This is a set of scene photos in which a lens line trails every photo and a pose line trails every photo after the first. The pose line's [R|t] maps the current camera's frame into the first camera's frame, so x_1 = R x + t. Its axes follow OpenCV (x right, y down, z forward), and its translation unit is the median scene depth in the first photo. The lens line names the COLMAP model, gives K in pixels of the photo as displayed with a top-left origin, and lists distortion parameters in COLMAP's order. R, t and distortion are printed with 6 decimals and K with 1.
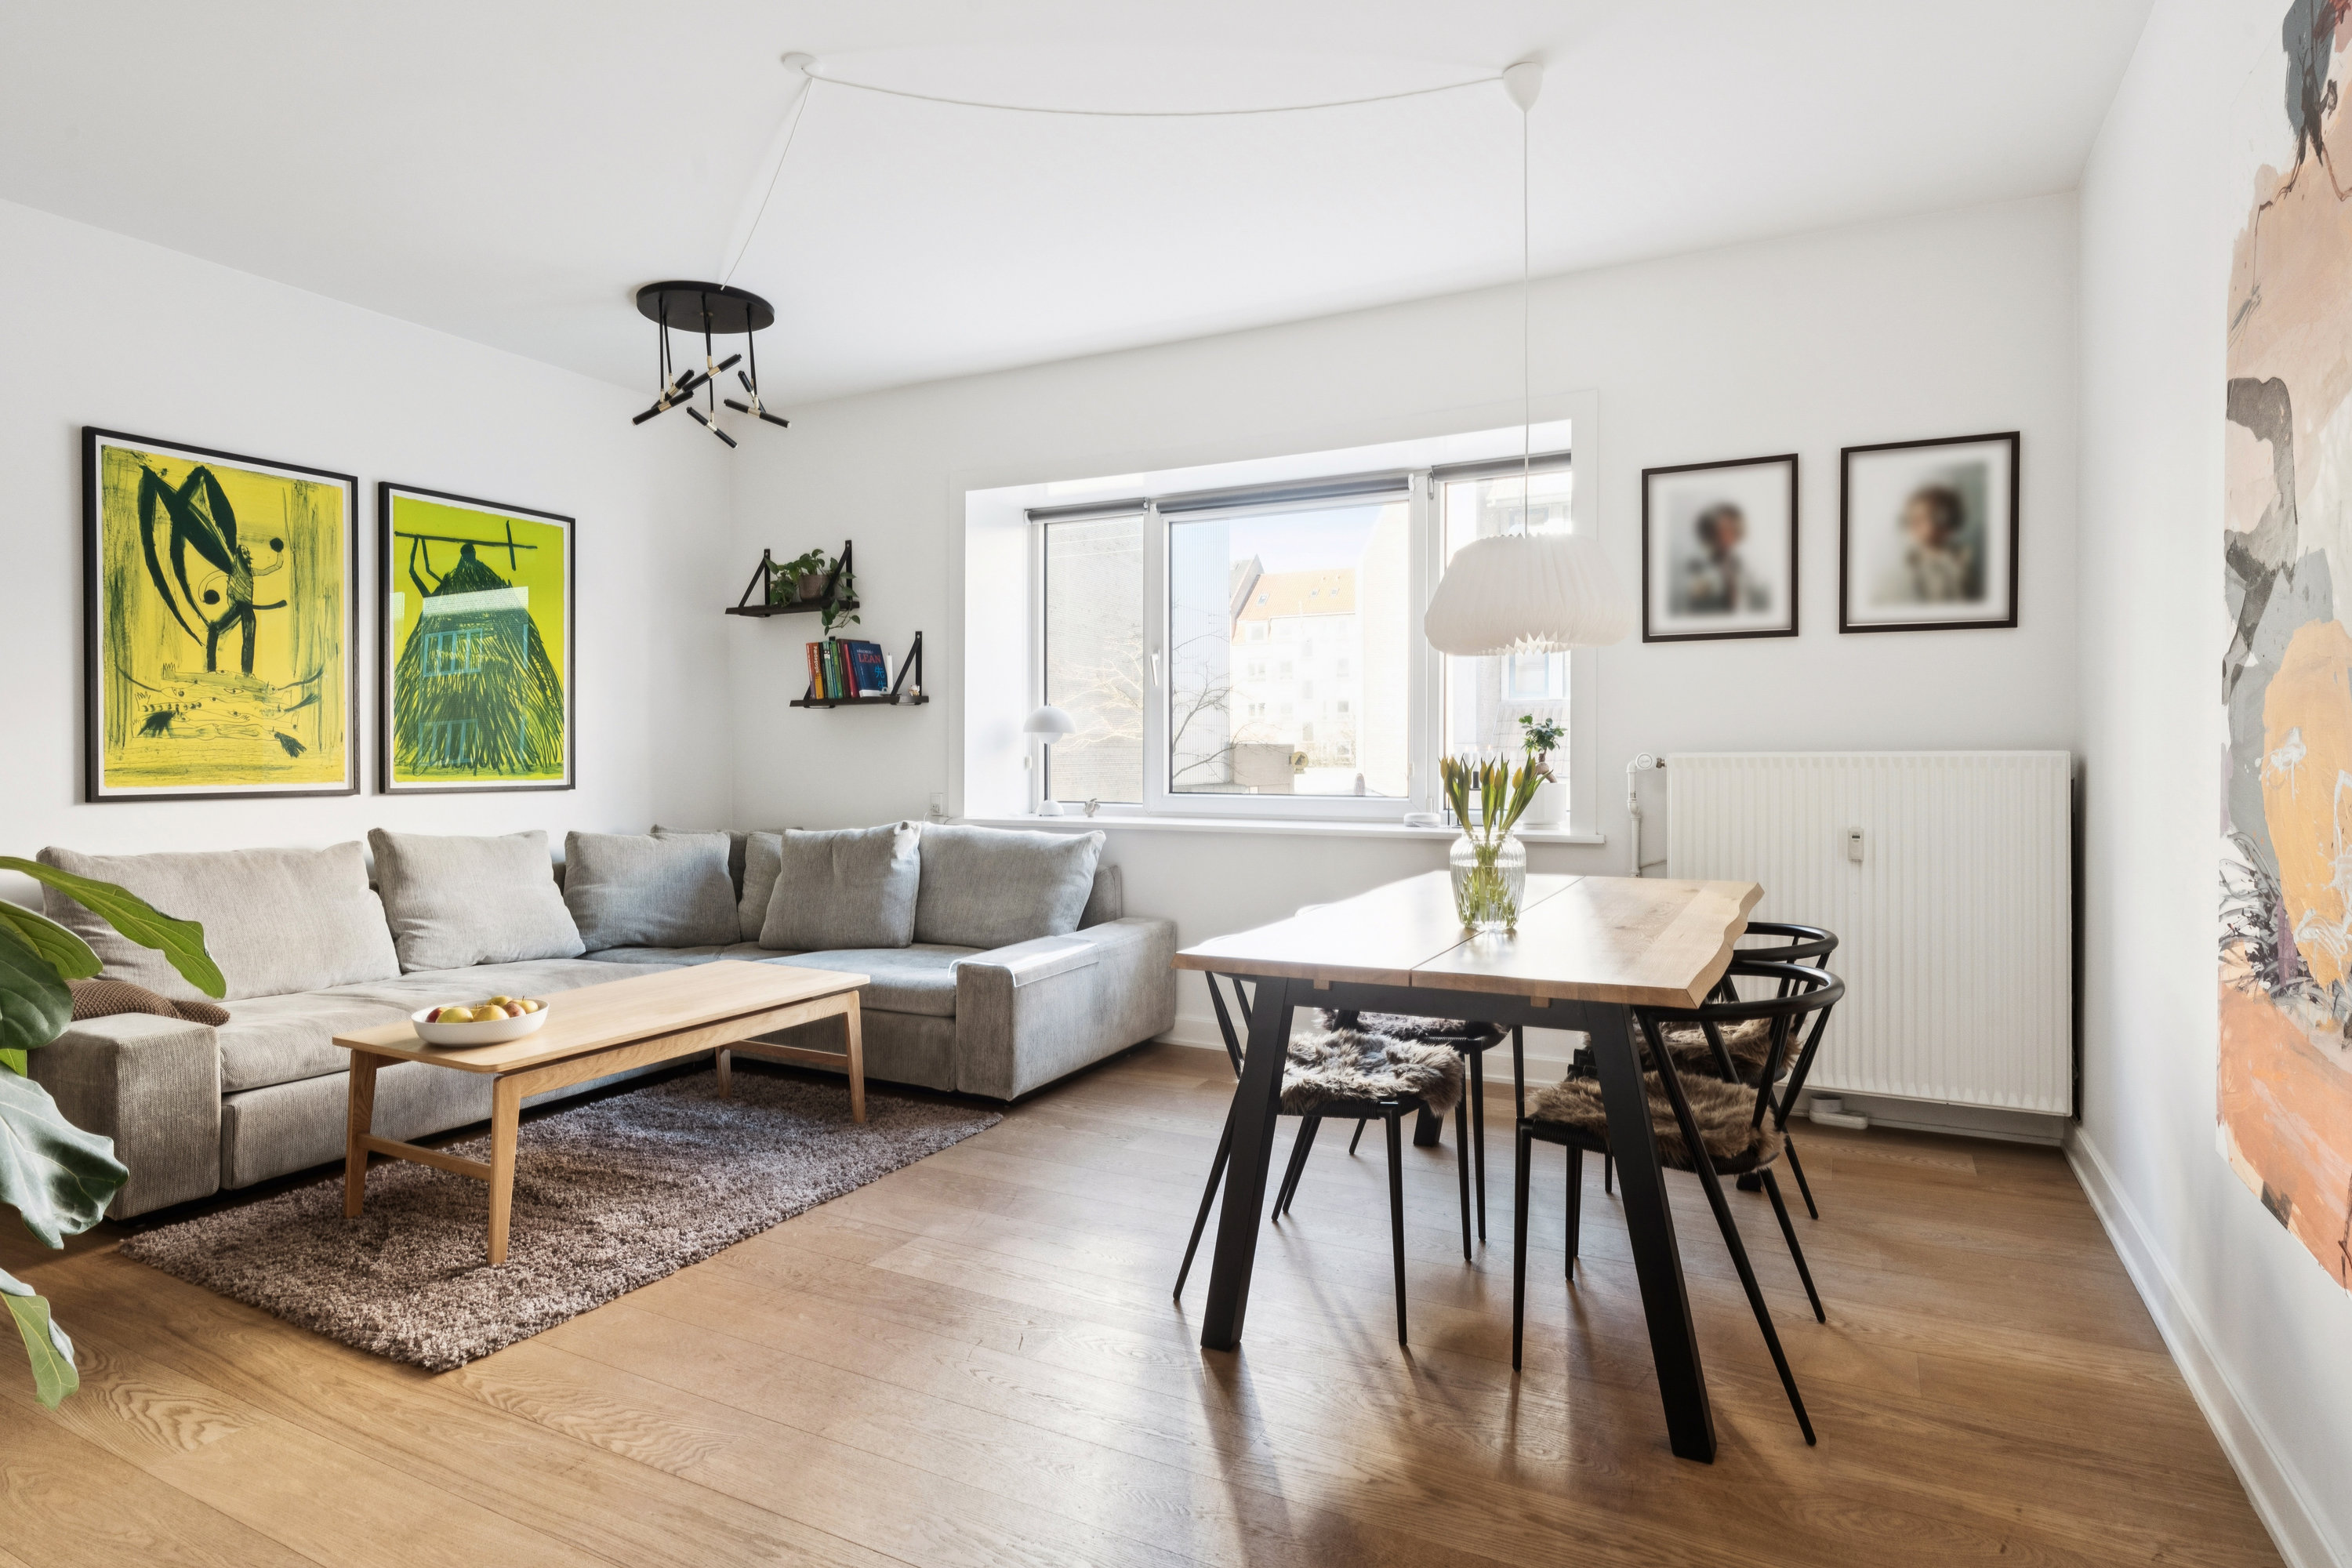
lens RADIAL K [[1276.7, 0, 1180.8], [0, 1276.7, 773.2], [0, 0, 1]] dist [-0.005833, -0.001029]
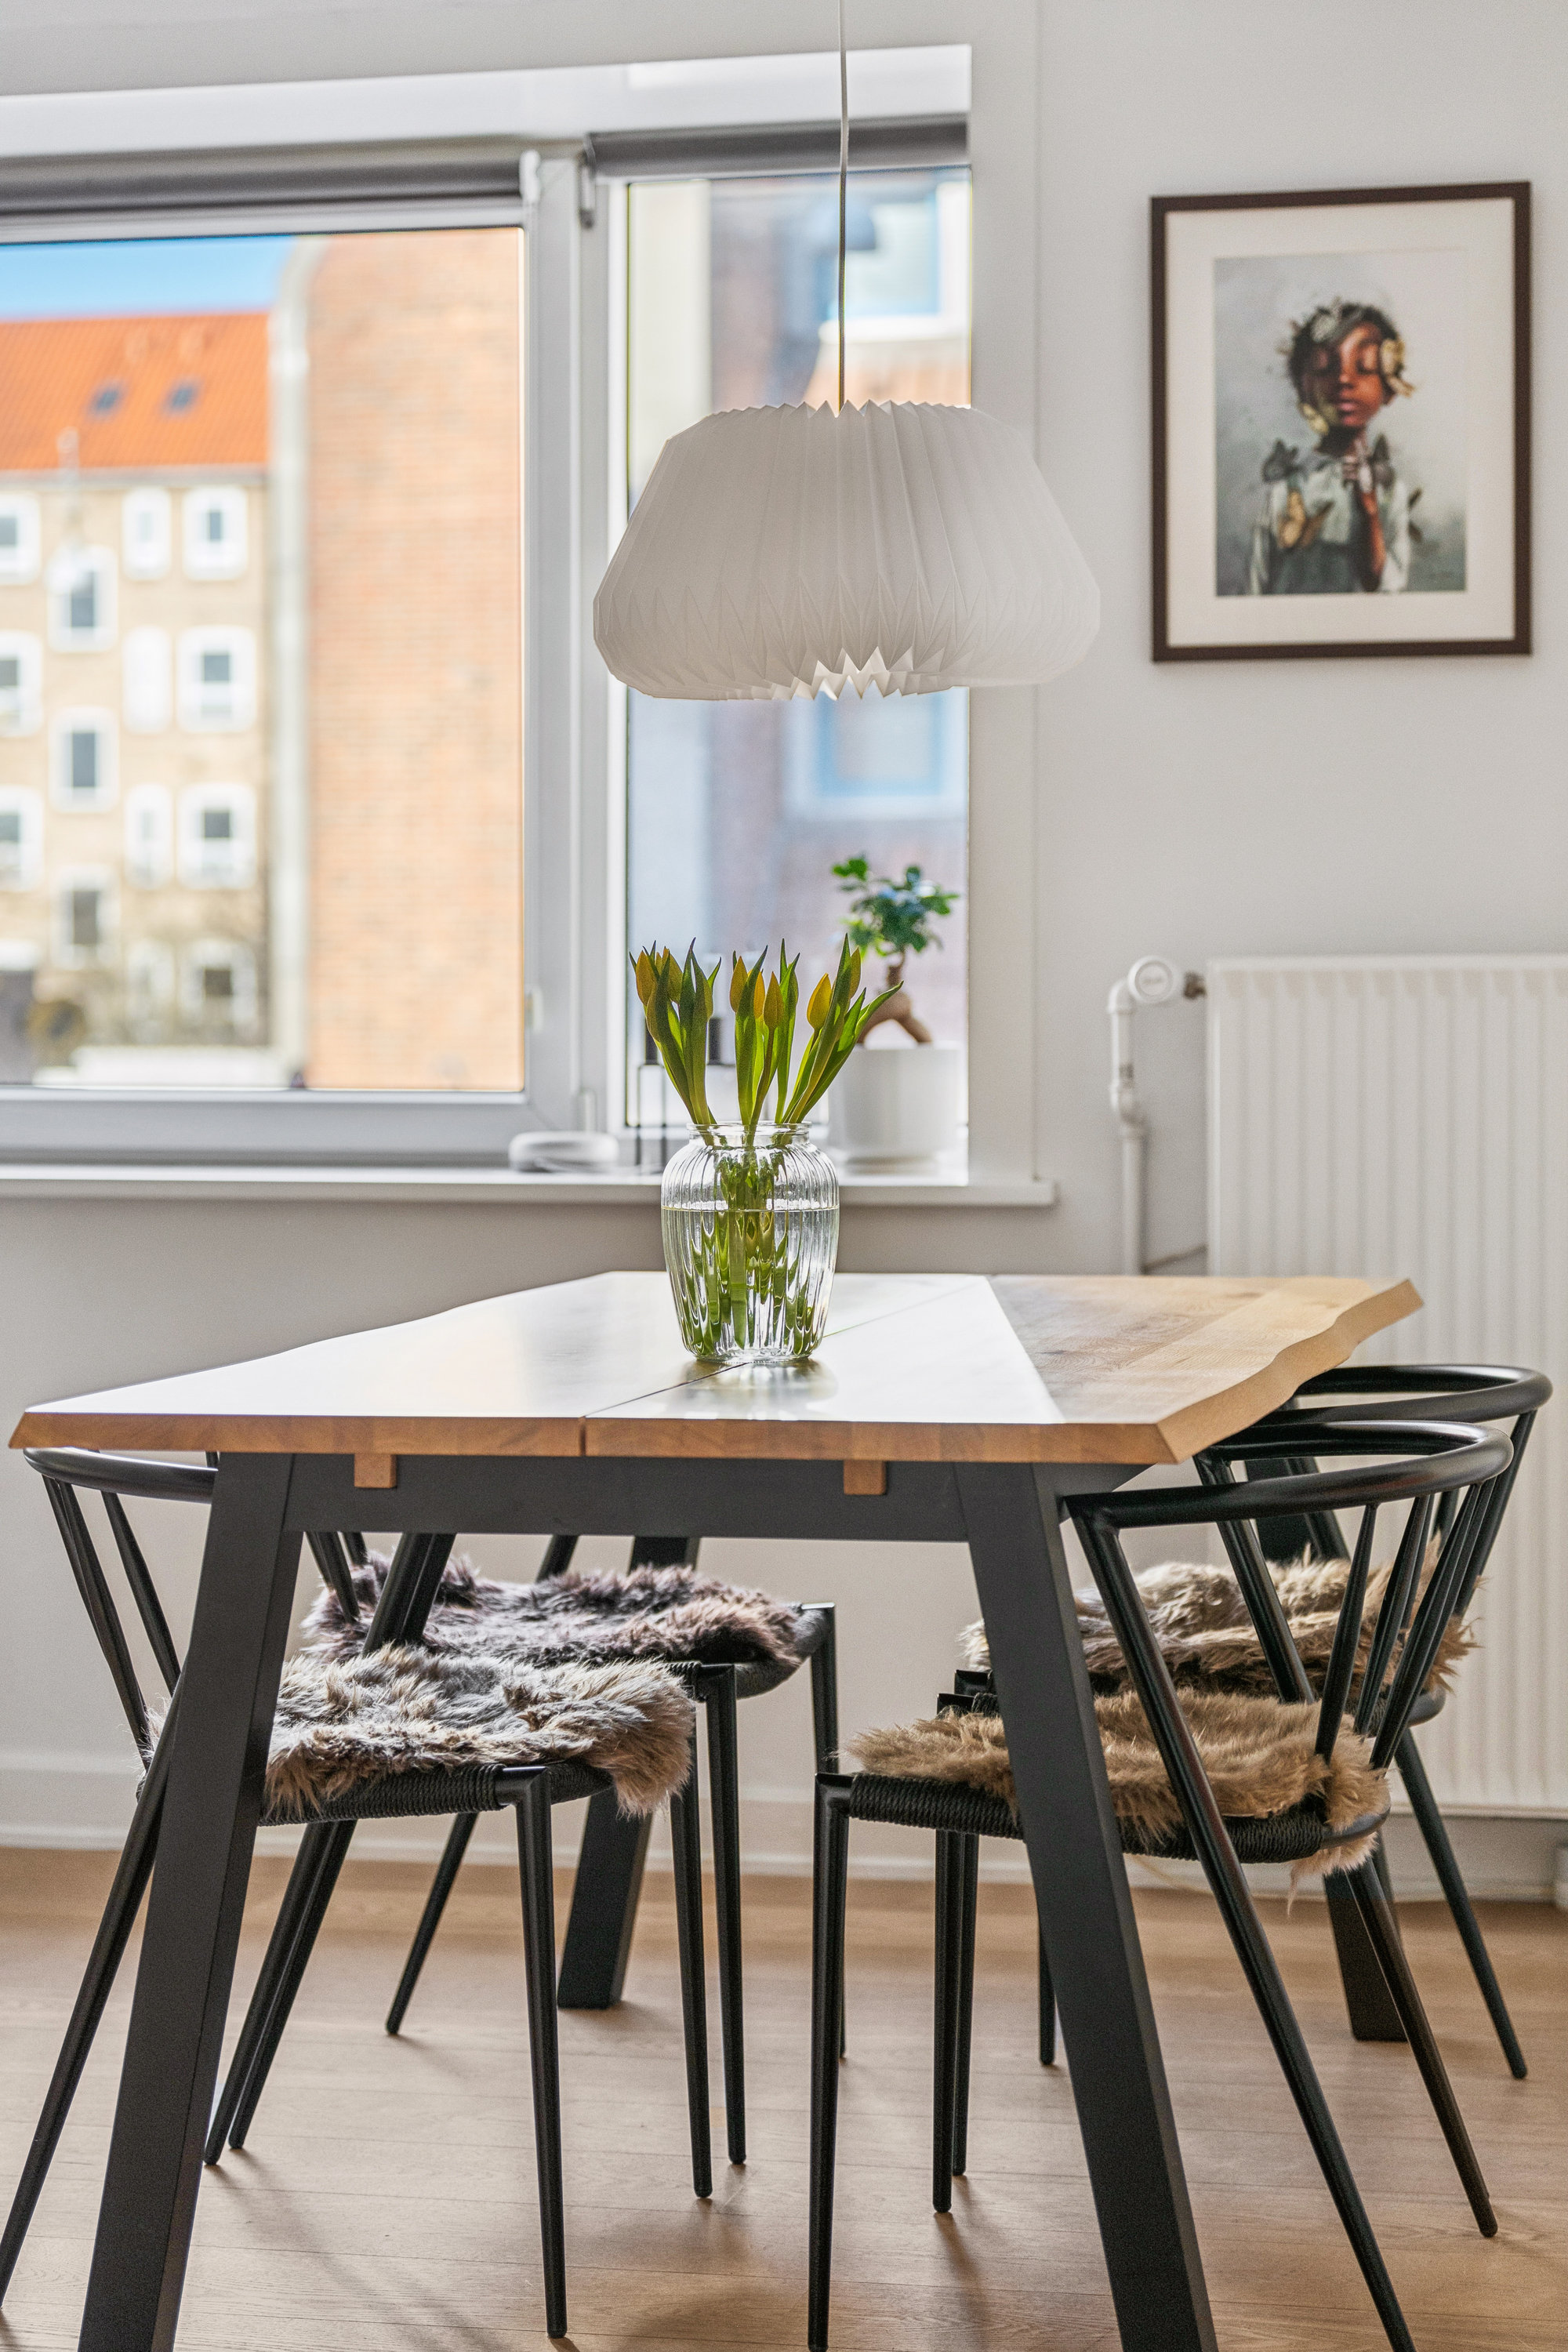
lens RADIAL K [[4786.3, 0, 786.3], [0, 4786.3, 1174.1], [0, 0, 1]] dist [-0.028148, 0.000000]
pose [[0.969979, -0.006140, 0.243112, -0.094956], [0.001043, 0.999777, 0.021090, 0.020063], [-0.243187, -0.020203, 0.969769, -0.384874]]
